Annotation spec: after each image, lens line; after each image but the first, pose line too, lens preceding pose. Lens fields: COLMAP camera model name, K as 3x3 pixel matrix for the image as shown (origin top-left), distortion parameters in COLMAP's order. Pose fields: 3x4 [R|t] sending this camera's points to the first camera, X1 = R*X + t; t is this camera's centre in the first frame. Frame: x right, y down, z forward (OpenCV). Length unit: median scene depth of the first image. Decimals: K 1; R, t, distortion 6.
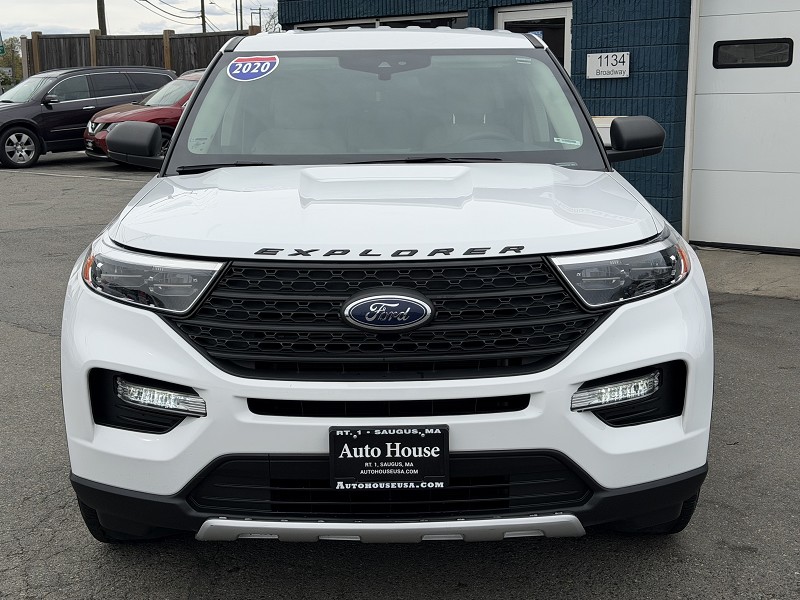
lens RADIAL K [[1114.8, 0, 399.9], [0, 1114.8, 300.2], [0, 0, 1]] dist [0.012302, 0.000000]
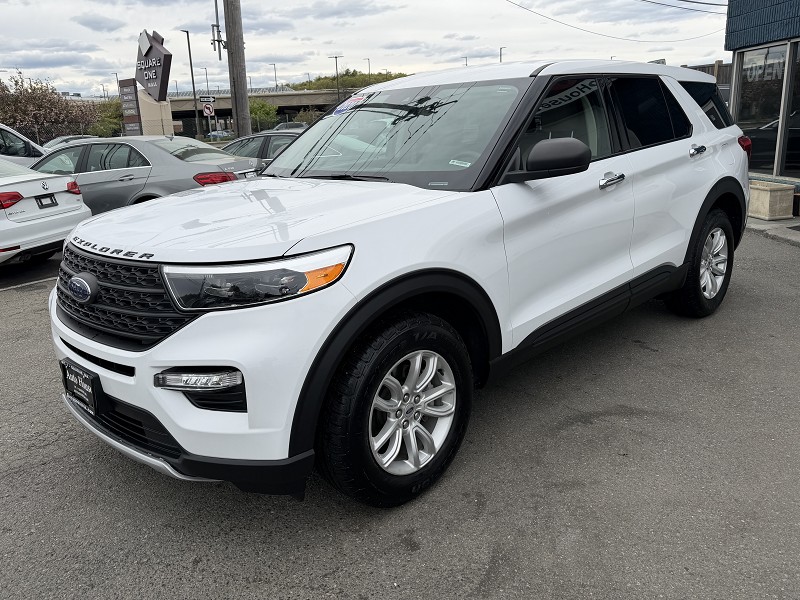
lens RADIAL K [[660.9, 0, 399.5], [0, 660.9, 300.0], [0, 0, 1]] dist [0.040357, 0.002238]
pose [[0.734673, 0.154809, -0.660522, 0.835996], [-0.088302, 0.987155, 0.133148, -0.123677], [0.672650, -0.039495, 0.738906, 0.617621]]
